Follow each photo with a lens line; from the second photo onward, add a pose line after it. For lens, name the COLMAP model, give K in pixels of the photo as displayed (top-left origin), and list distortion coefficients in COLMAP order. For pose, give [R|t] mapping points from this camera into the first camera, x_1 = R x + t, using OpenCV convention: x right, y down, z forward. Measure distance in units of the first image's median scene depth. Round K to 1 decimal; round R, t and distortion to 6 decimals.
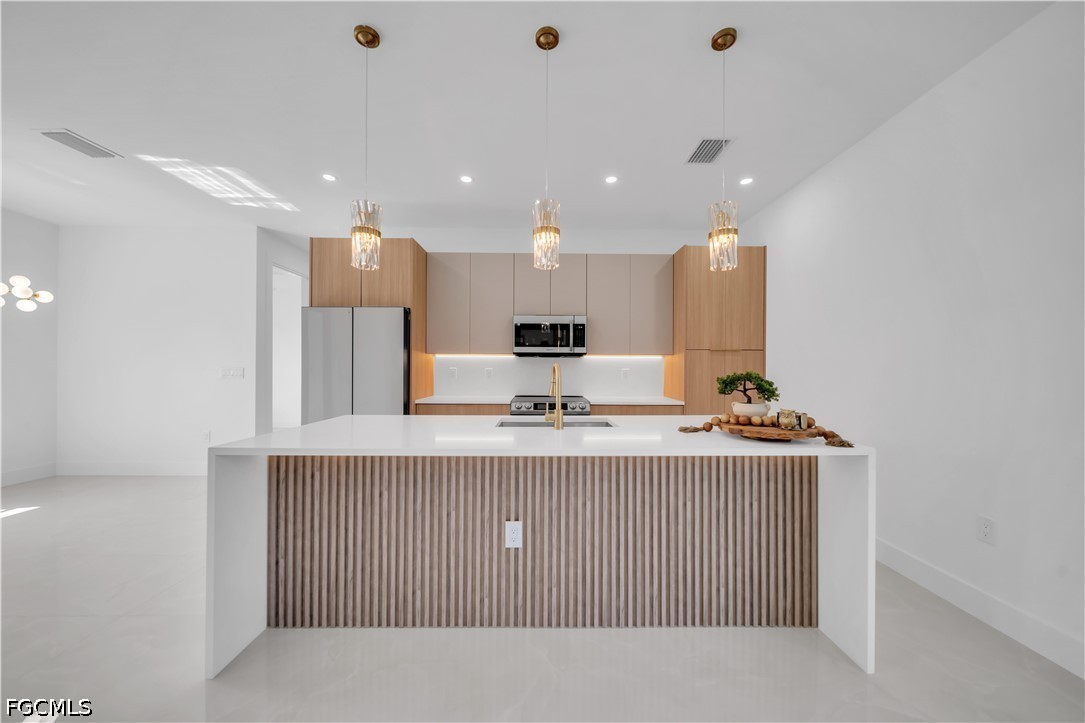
lens RADIAL K [[374.9, 0, 545.6], [0, 374.9, 368.0], [0, 0, 1]] dist [-0.001093, -0.000405]
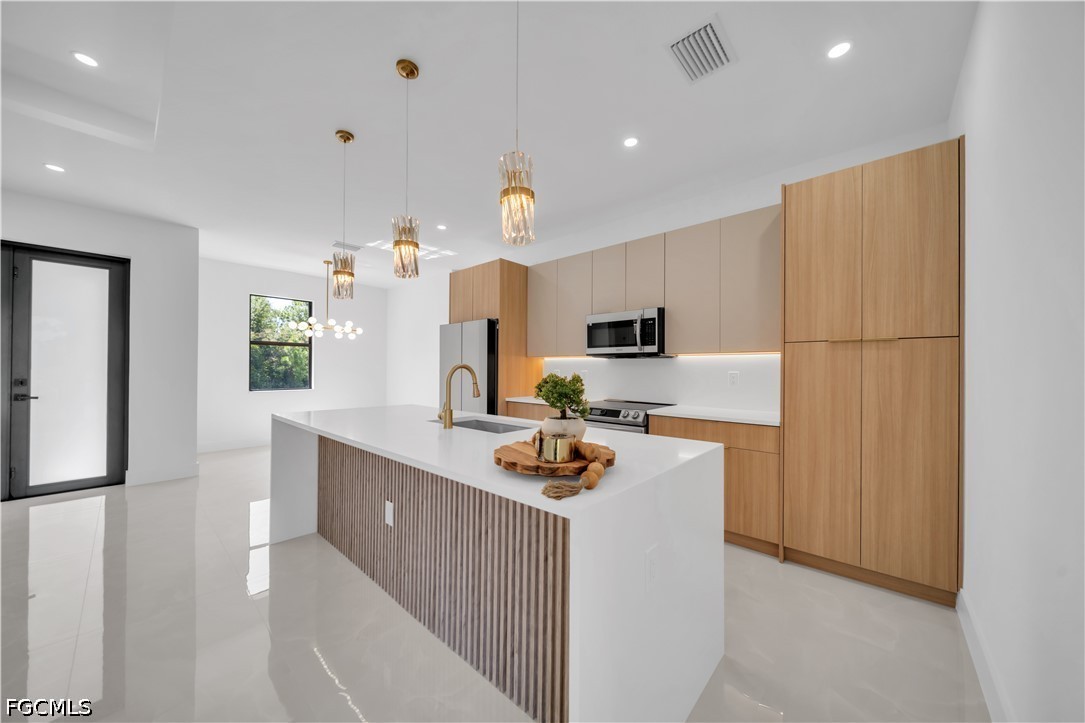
lens RADIAL K [[374.9, 0, 545.6], [0, 374.9, 368.0], [0, 0, 1]] dist [-0.001093, -0.000405]
pose [[0.738363, -0.002451, -0.674399, 0.526669], [-0.003920, 0.999961, -0.007926, 0.002570], [0.674392, 0.008496, 0.738325, 0.236155]]
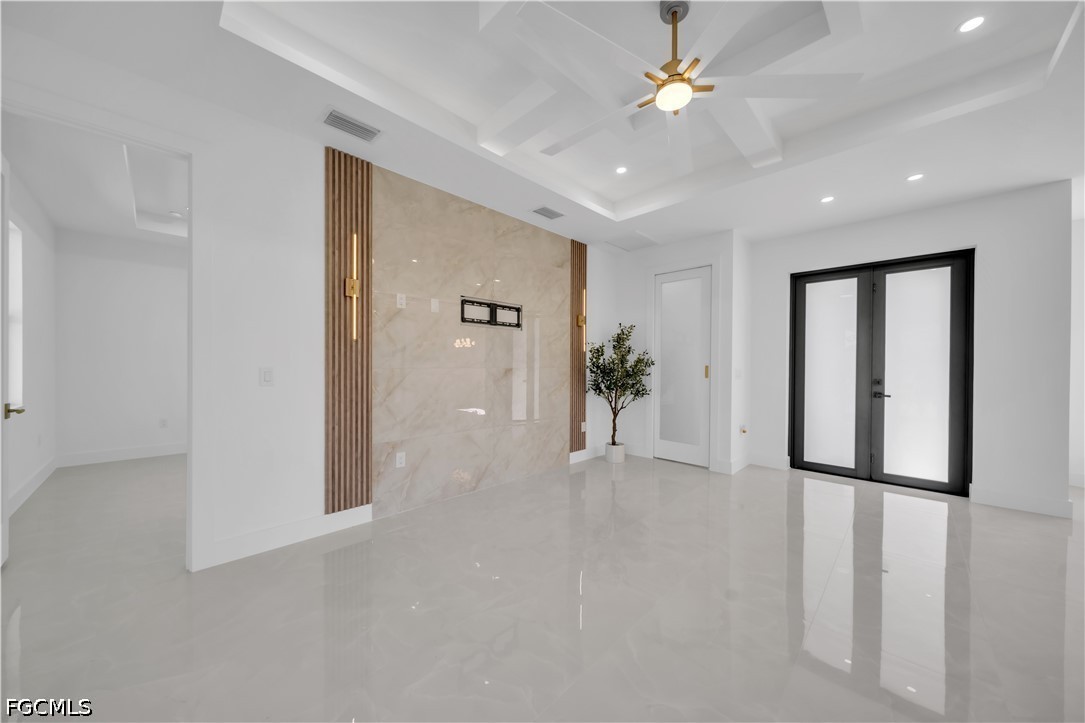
lens RADIAL K [[374.9, 0, 545.6], [0, 374.9, 368.0], [0, 0, 1]] dist [-0.001093, -0.000405]
pose [[-0.706726, -0.005809, -0.707464, 0.372969], [-0.010229, 0.999946, 0.002008, 0.003312], [0.707414, 0.008656, -0.706747, 0.119697]]
